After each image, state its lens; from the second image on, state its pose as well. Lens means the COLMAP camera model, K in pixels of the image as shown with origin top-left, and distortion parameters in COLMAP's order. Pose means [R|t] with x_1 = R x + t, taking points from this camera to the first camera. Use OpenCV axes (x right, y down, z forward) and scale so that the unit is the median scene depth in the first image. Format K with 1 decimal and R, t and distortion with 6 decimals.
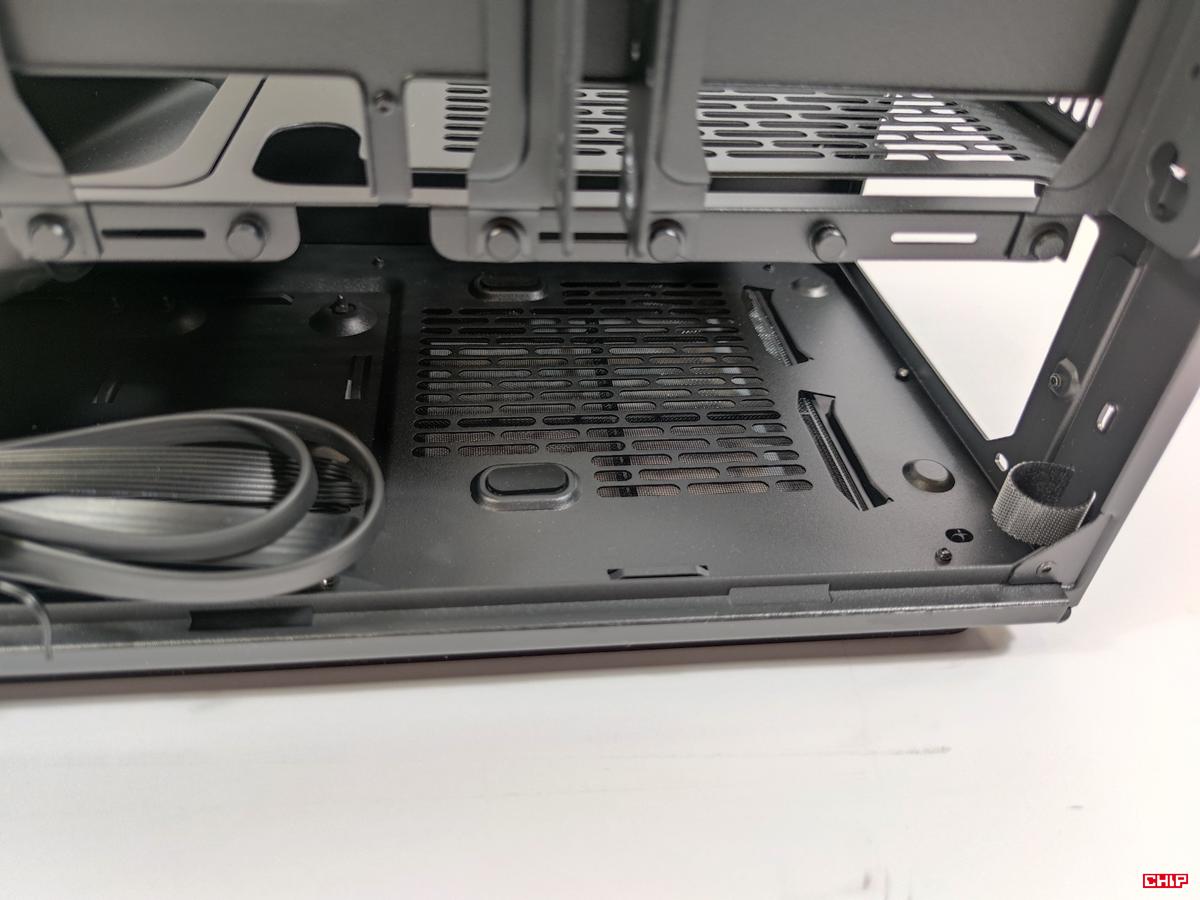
lens RADIAL K [[891.6, 0, 592.8], [0, 891.6, 442.3], [0, 0, 1]] dist [0.020156, -0.043943]
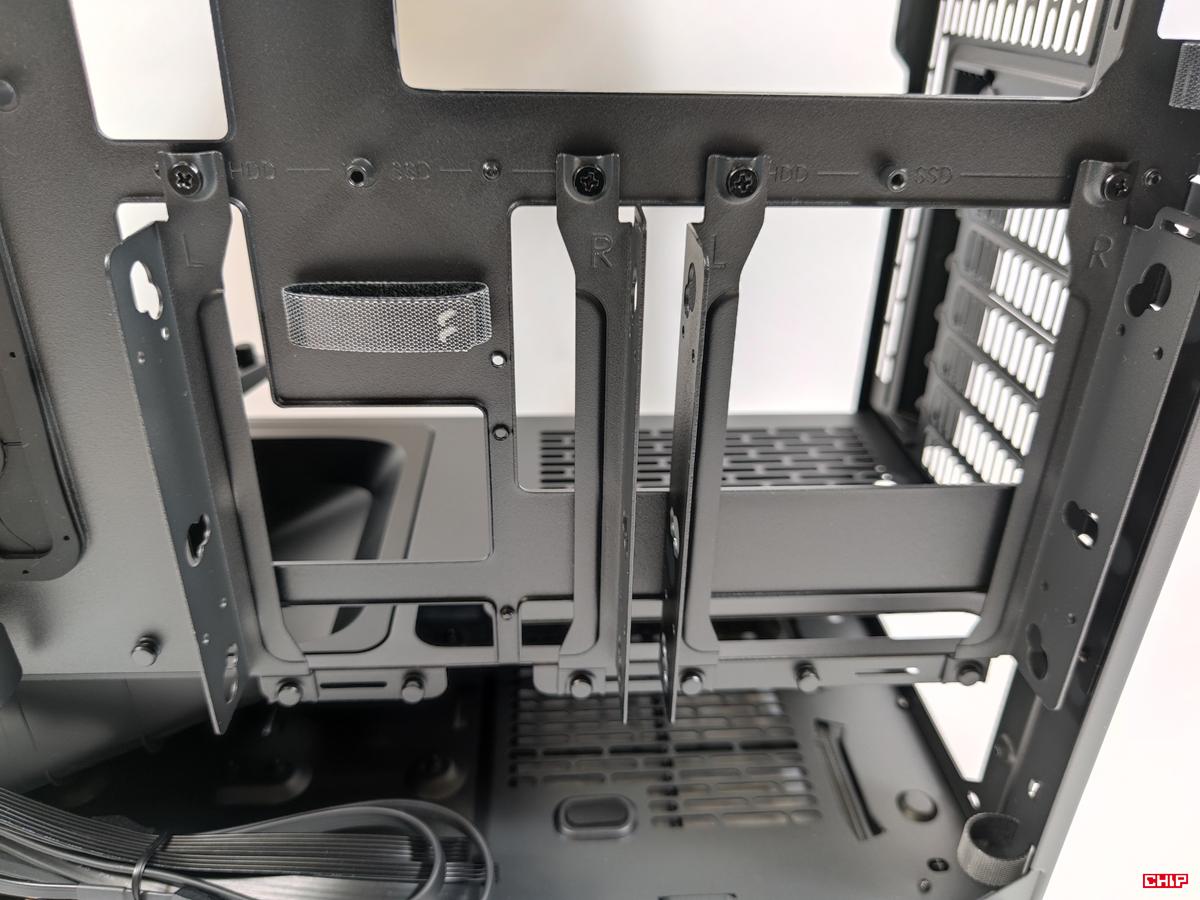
lens RADIAL K [[891.6, 0, 607.2], [0, 891.6, 453.6], [0, 0, 1]] dist [0.020156, -0.043943]
pose [[0.998244, -0.009922, -0.058392, 0.023224], [-0.000502, 0.984416, -0.175853, -0.257520], [0.059227, 0.175573, 0.982683, -0.384976]]
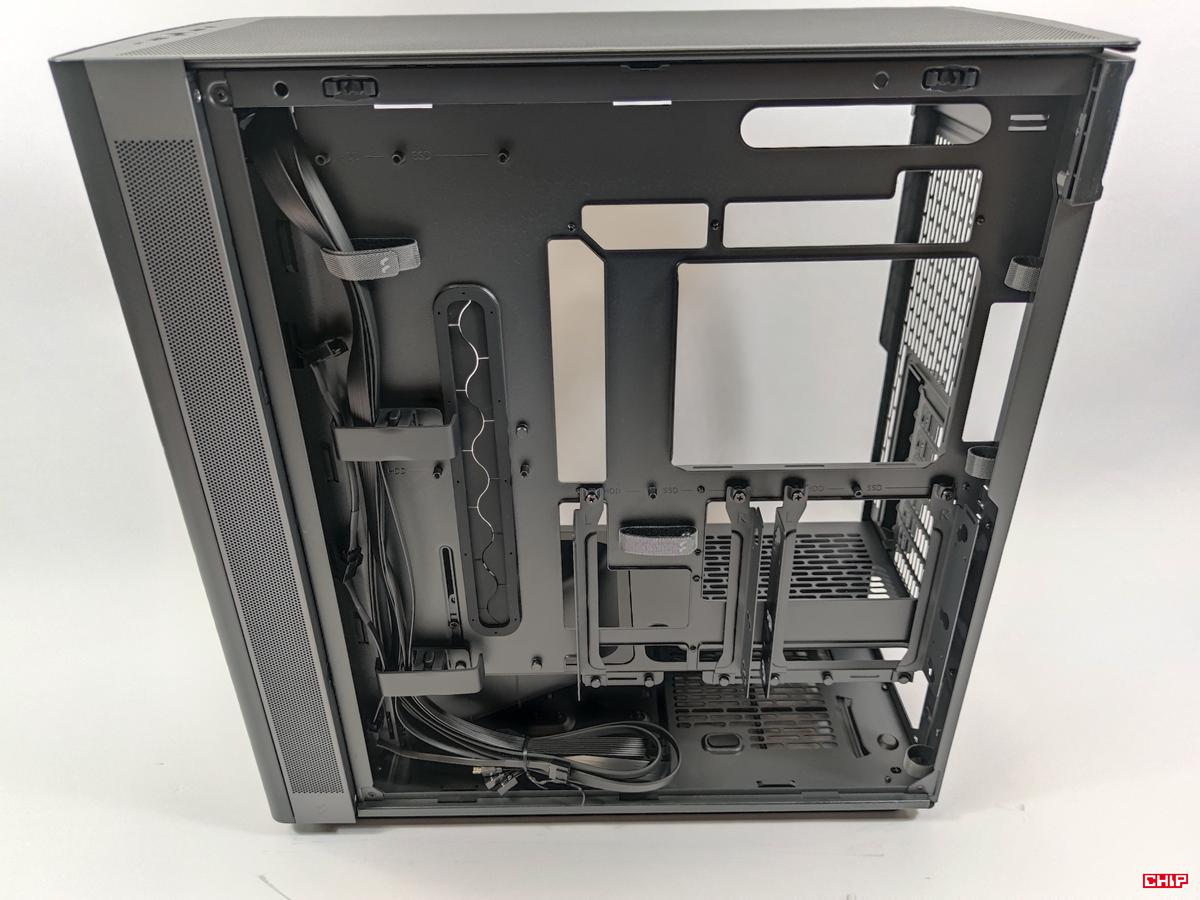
lens RADIAL K [[891.6, 0, 597.2], [0, 891.6, 430.8], [0, 0, 1]] dist [0.020156, -0.043943]
pose [[0.992173, -0.010823, -0.124404, -0.111104], [-0.008980, 0.987474, -0.157524, -0.459690], [0.124550, 0.157408, 0.979648, -1.821066]]
